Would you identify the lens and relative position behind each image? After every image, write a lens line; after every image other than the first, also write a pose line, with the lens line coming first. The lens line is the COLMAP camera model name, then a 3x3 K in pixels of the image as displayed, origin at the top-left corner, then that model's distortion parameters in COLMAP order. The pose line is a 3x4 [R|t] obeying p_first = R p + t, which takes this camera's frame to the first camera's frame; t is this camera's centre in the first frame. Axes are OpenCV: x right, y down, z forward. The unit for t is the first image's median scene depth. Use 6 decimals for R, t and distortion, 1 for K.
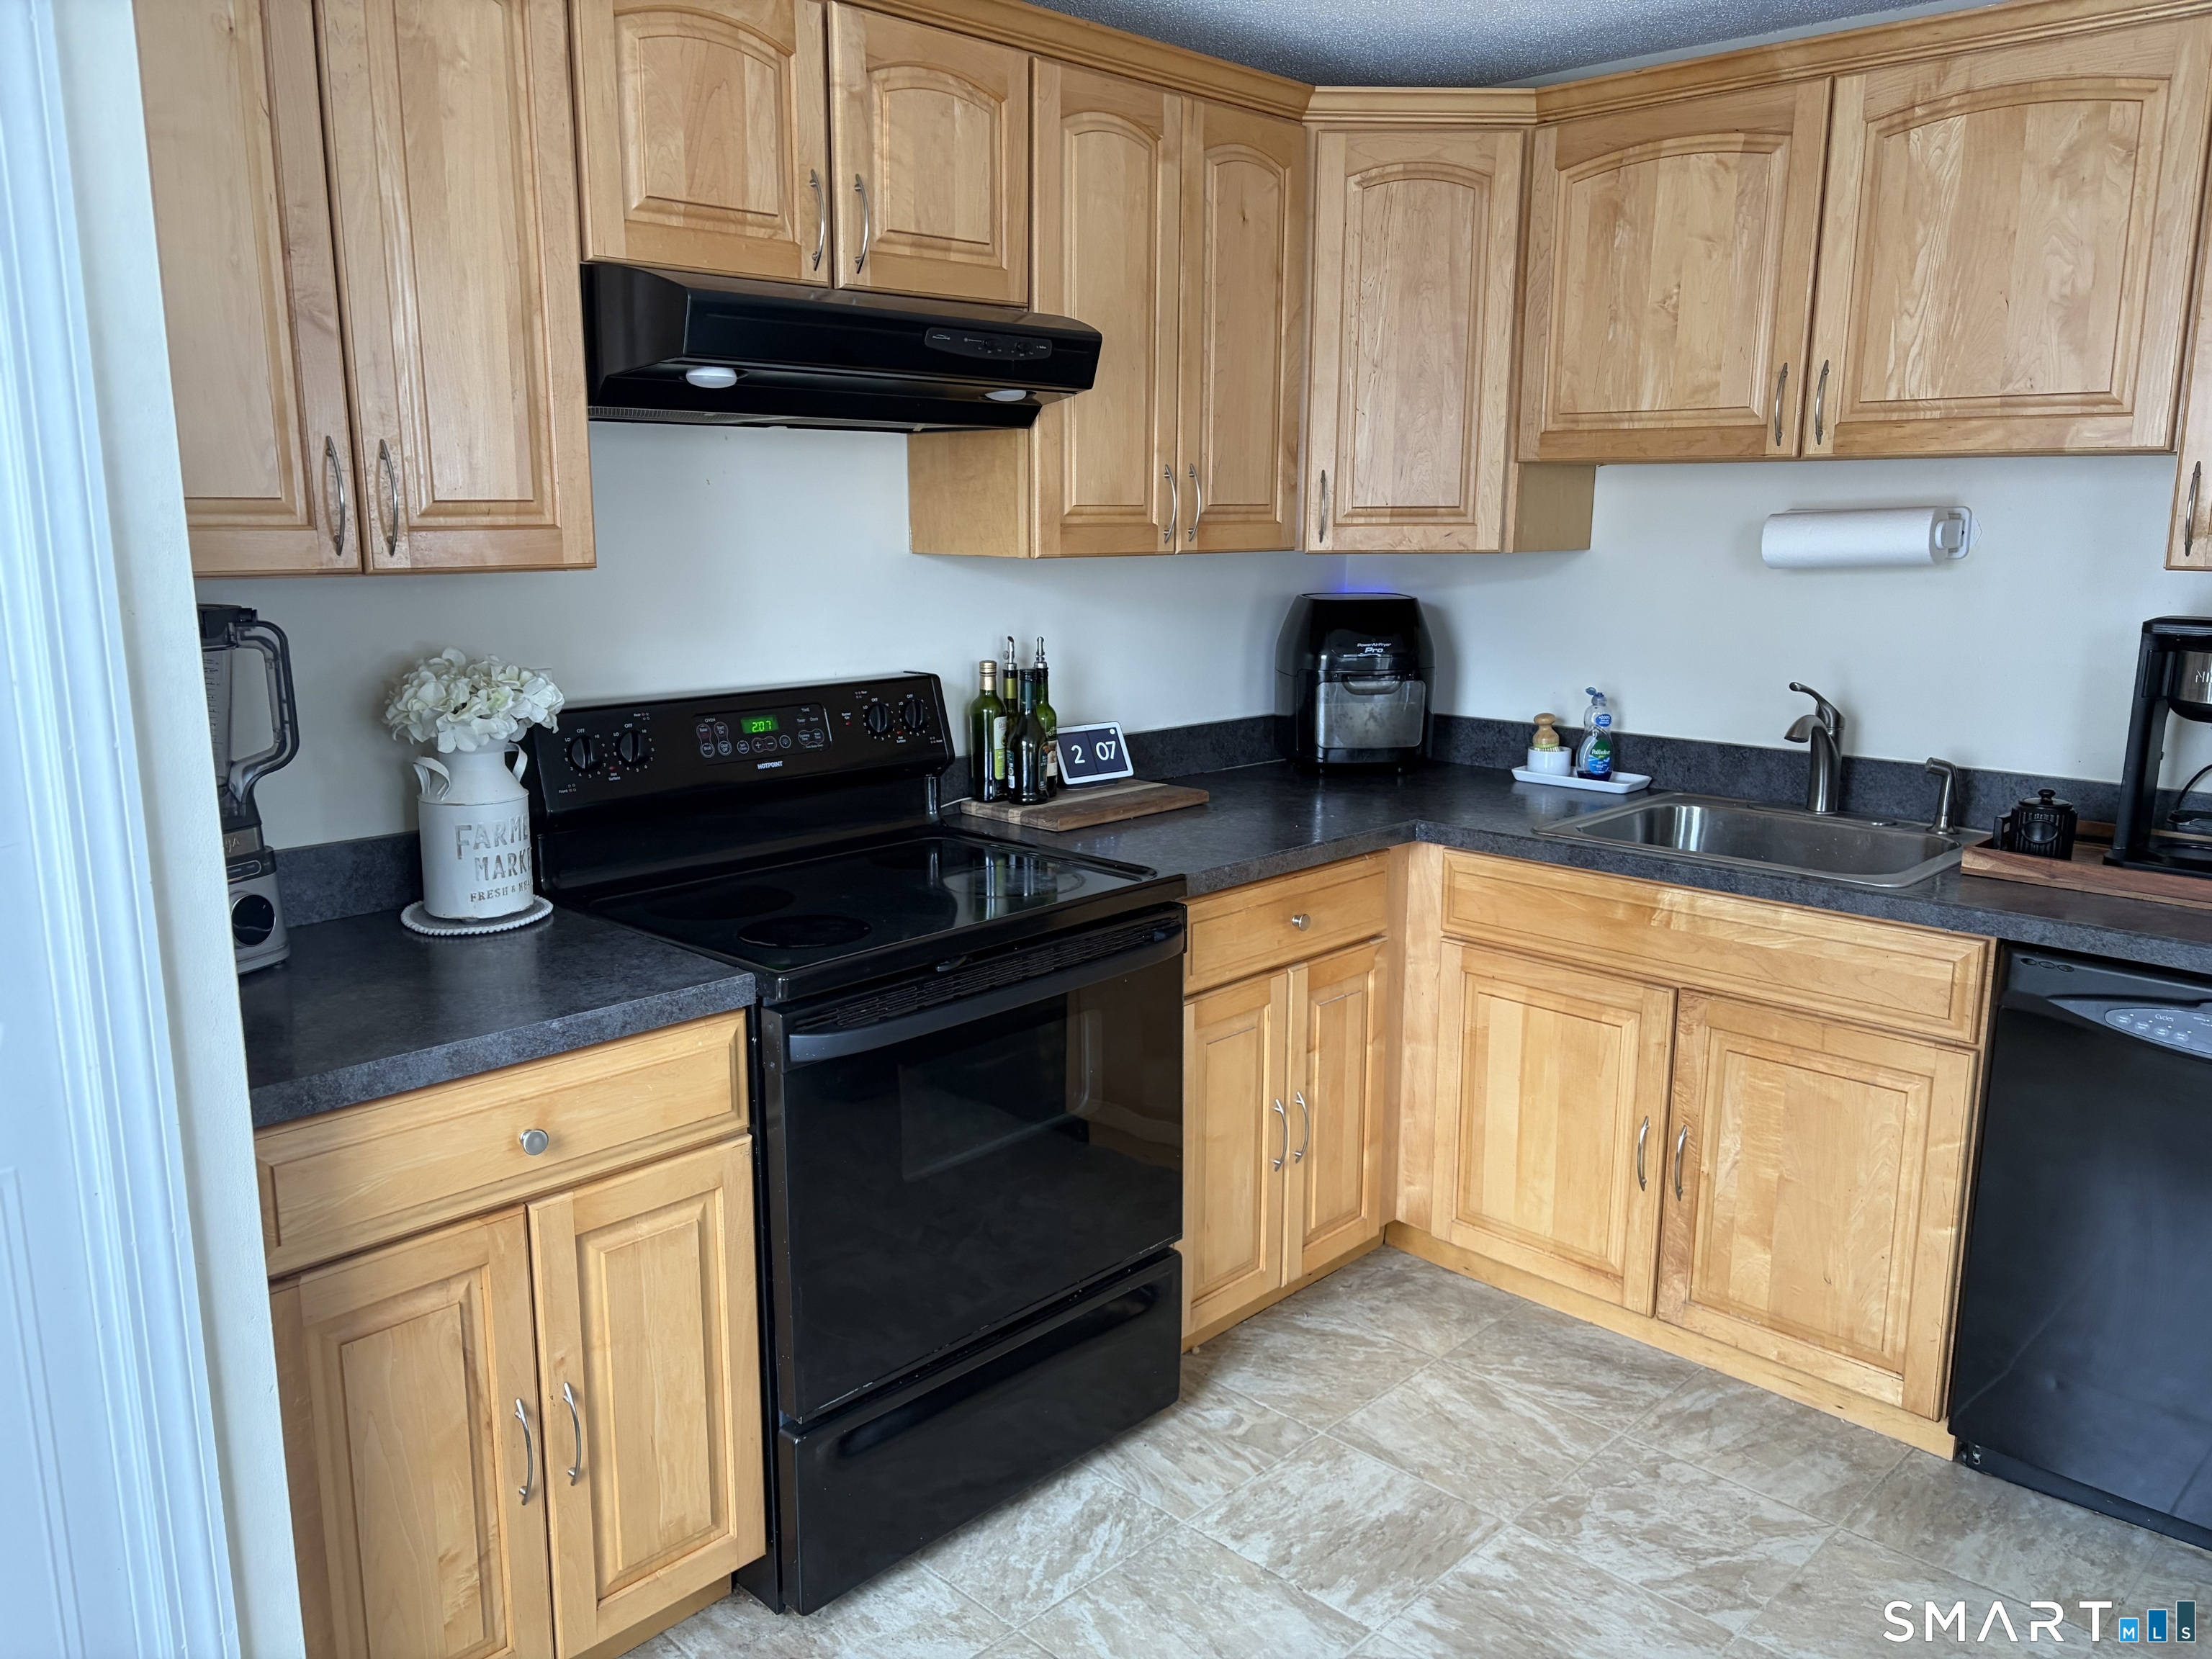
lens RADIAL K [[1665.8, 0, 1085.8], [0, 1665.8, 834.8], [0, 0, 1]] dist [0.028022, -0.029554]
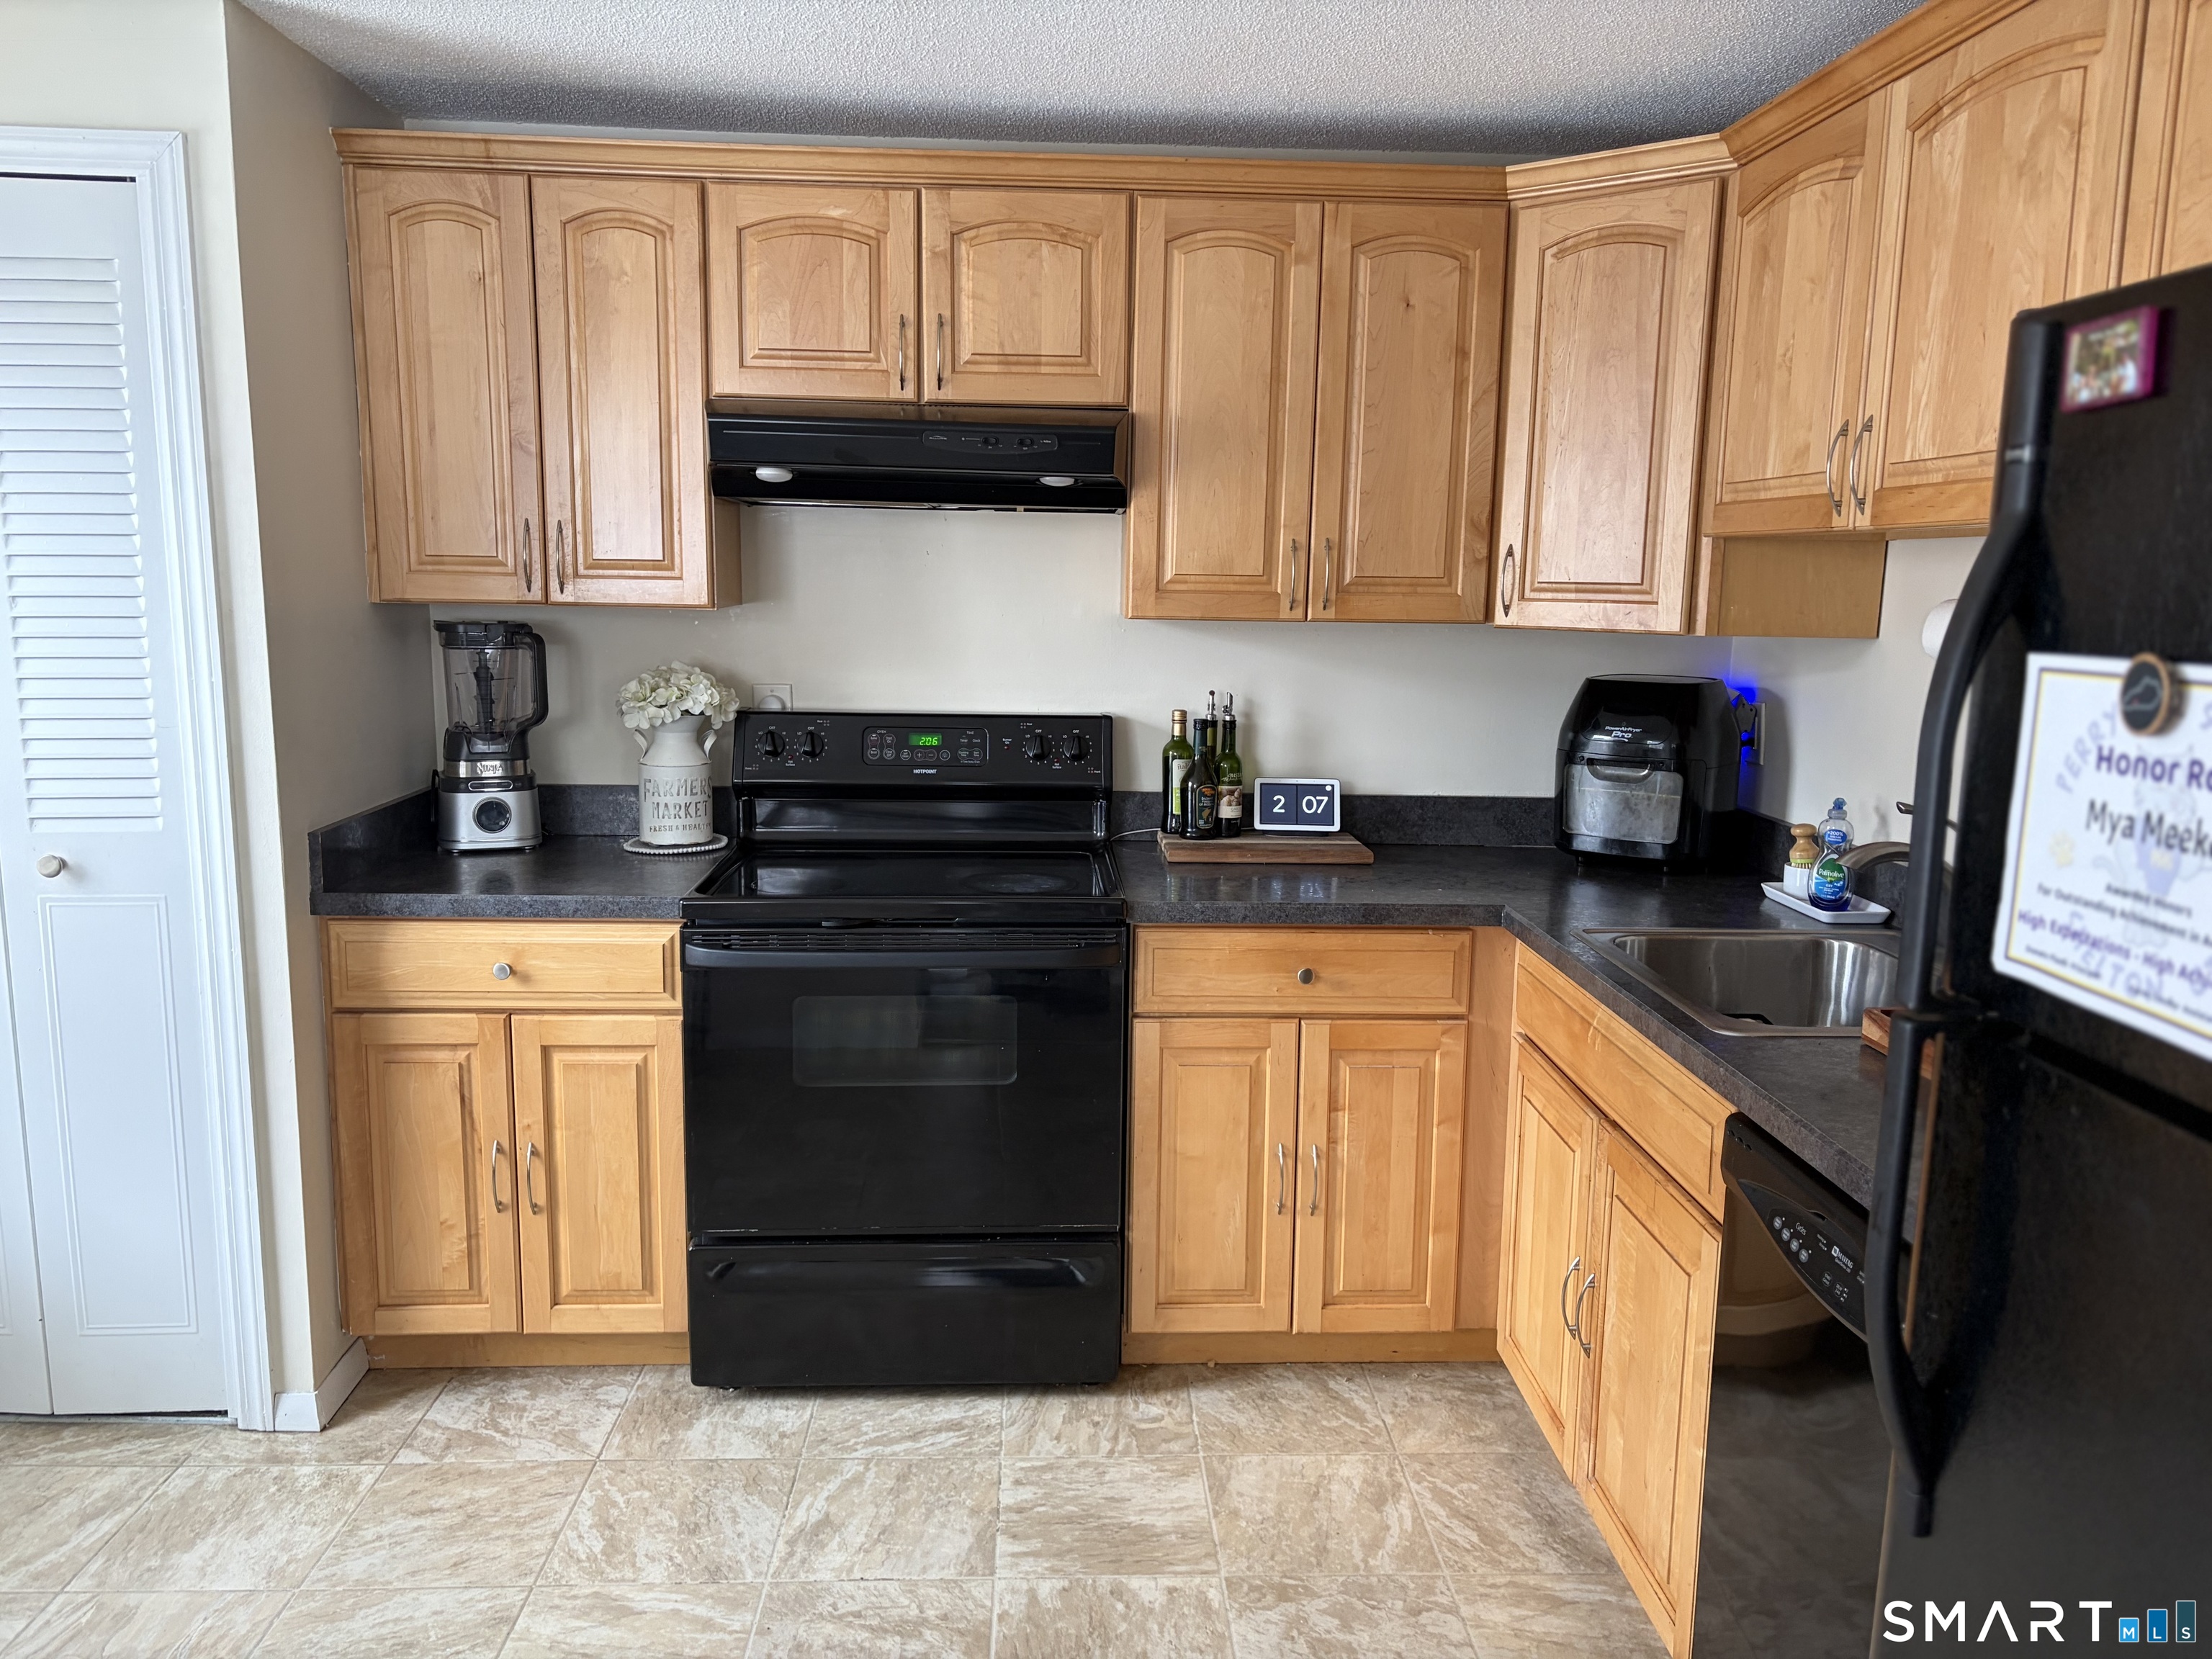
lens RADIAL K [[1665.8, 0, 1114.7], [0, 1665.8, 828.1], [0, 0, 1]] dist [0.028022, -0.029554]
pose [[0.732923, 0.116409, -0.670278, 0.788545], [-0.150571, 0.988574, 0.007045, -0.030222], [0.663440, 0.095761, 0.742077, 0.157231]]
